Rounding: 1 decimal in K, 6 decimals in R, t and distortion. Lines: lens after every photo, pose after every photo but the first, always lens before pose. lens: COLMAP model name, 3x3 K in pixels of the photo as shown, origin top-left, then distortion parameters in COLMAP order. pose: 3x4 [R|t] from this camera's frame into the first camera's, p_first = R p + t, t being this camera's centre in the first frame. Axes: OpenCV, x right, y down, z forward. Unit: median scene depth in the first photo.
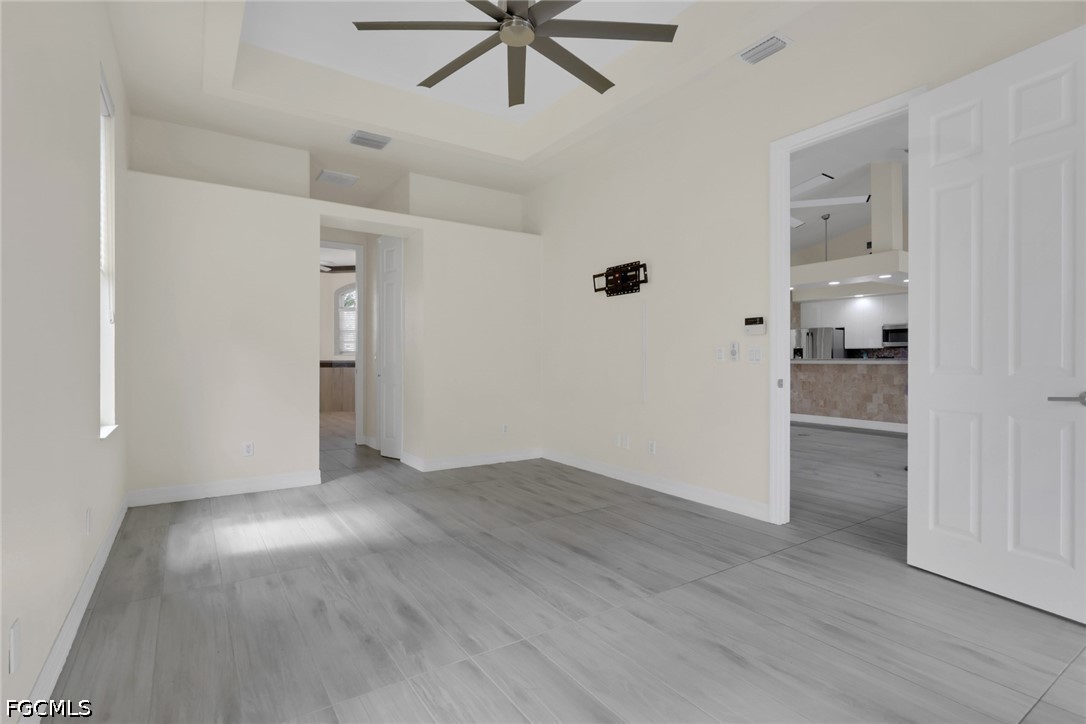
lens RADIAL K [[520.2, 0, 550.2], [0, 520.2, 362.3], [0, 0, 1]] dist [-0.000234, 0.000748]
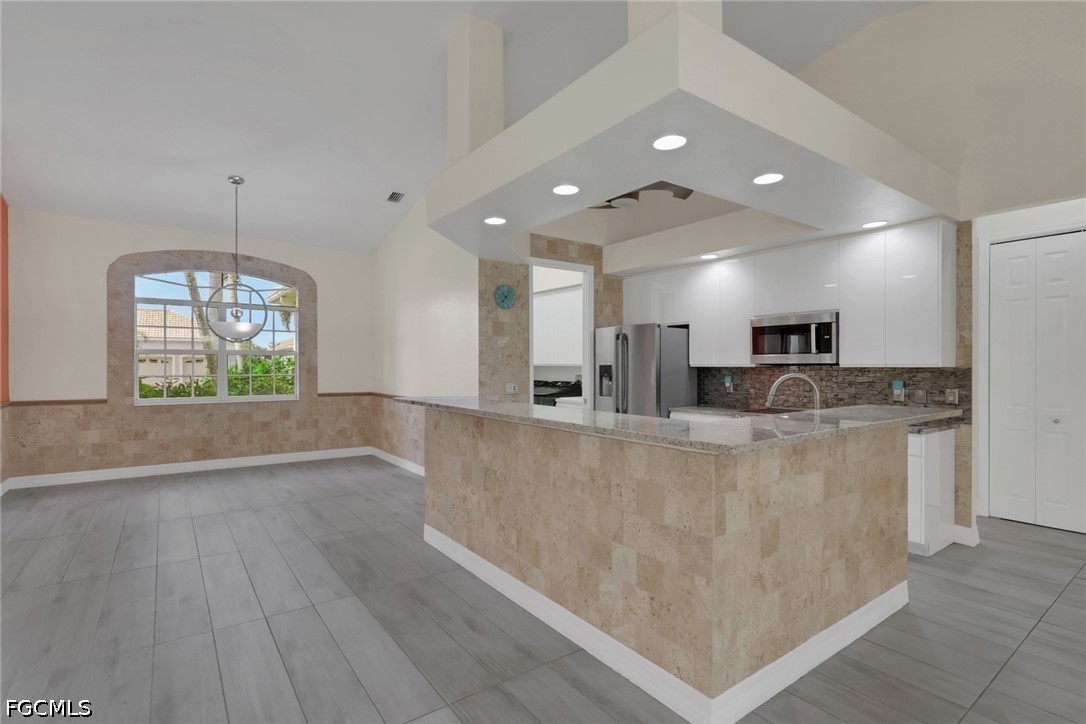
lens RADIAL K [[520.2, 0, 532.0], [0, 520.2, 365.0], [0, 0, 1]] dist [-0.000234, 0.000748]
pose [[0.999784, -0.001879, 0.020689, 0.532978], [0.002000, 0.999981, -0.005866, -0.033210], [-0.020677, 0.005906, 0.999769, 0.667982]]
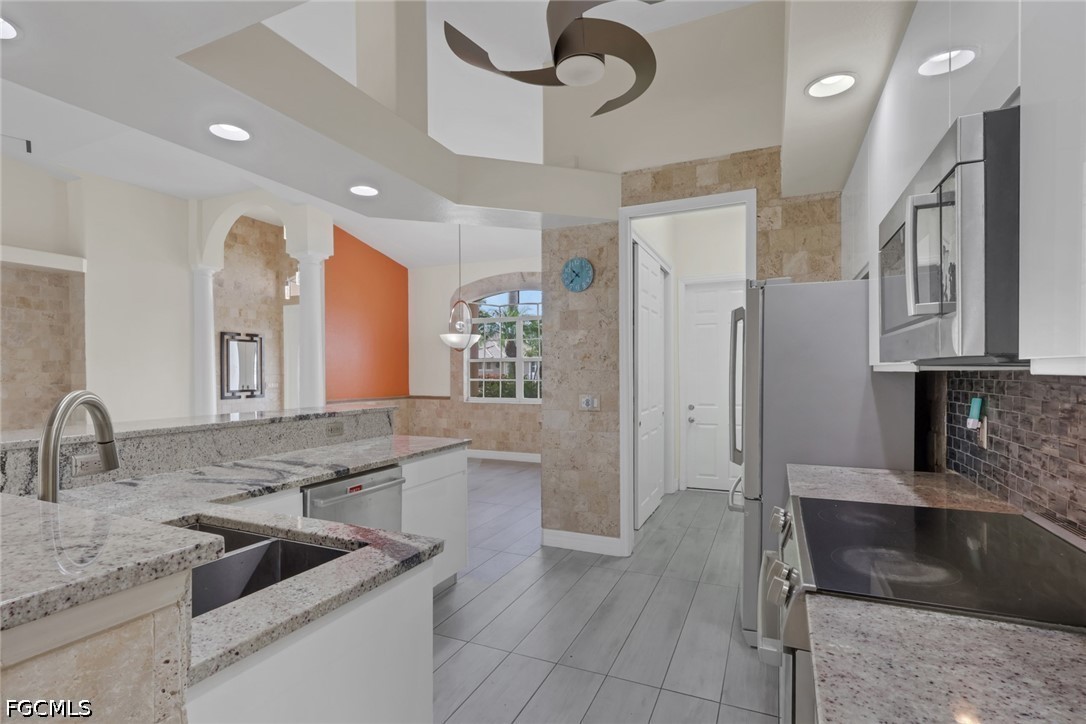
lens RADIAL K [[520.2, 0, 539.8], [0, 520.2, 367.6], [0, 0, 1]] dist [-0.000234, 0.000748]
pose [[0.516964, -0.011381, -0.855932, 0.881170], [0.002115, 0.999926, -0.012018, -0.033281], [0.856005, 0.004403, 0.516949, 1.034559]]
